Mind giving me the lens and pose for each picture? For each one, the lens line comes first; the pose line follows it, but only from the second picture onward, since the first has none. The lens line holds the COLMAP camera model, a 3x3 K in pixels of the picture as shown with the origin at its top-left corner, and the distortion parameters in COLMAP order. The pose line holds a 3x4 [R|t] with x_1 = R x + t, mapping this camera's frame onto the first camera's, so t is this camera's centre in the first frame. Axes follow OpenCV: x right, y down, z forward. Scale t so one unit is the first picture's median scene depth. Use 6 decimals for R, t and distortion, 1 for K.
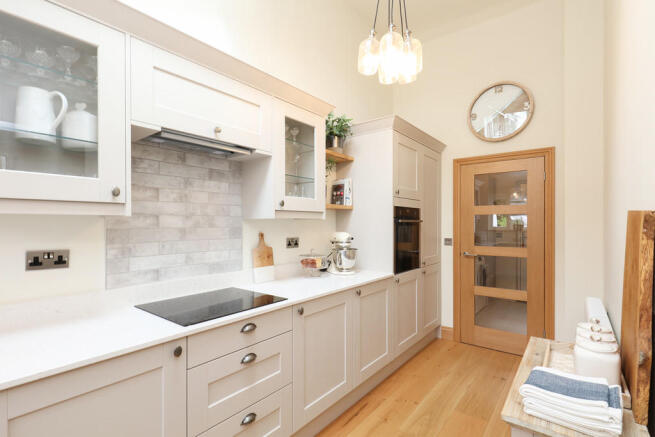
lens RADIAL K [[312.7, 0, 328.6], [0, 312.7, 229.0], [0, 0, 1]] dist [0.002454, 0.000403]
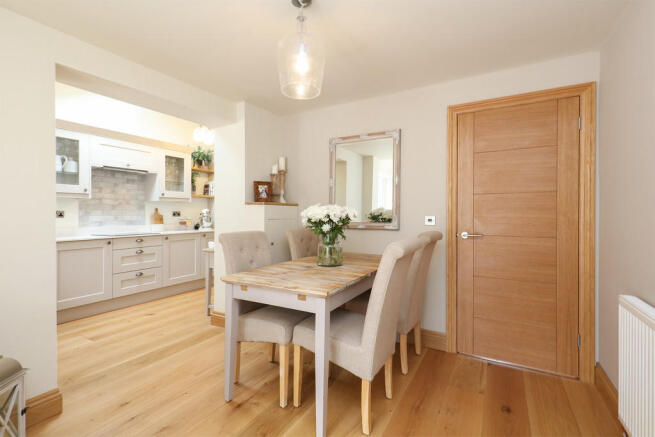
lens RADIAL K [[302.6, 0, 342.0], [0, 302.6, 215.4], [0, 0, 1]] dist [-0.000596, -0.000131]
pose [[0.983045, -0.002690, 0.183346, 0.742781], [0.004633, 0.999938, -0.010169, 0.101972], [-0.183307, 0.010846, 0.982996, -1.424781]]
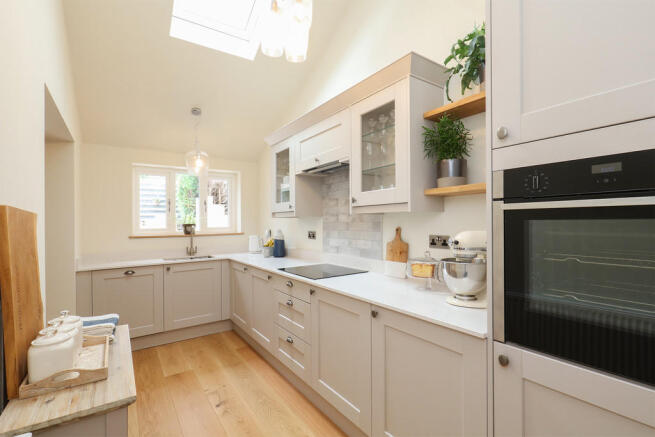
lens RADIAL K [[298.1, 0, 319.4], [0, 298.1, 219.1], [0, 0, 1]] dist [-0.002269, -0.000323]
pose [[-0.312138, 0.001426, -0.950036, 0.882370], [0.003253, 0.999995, 0.000432, -0.017784], [0.950031, -0.002956, -0.312141, 1.232068]]
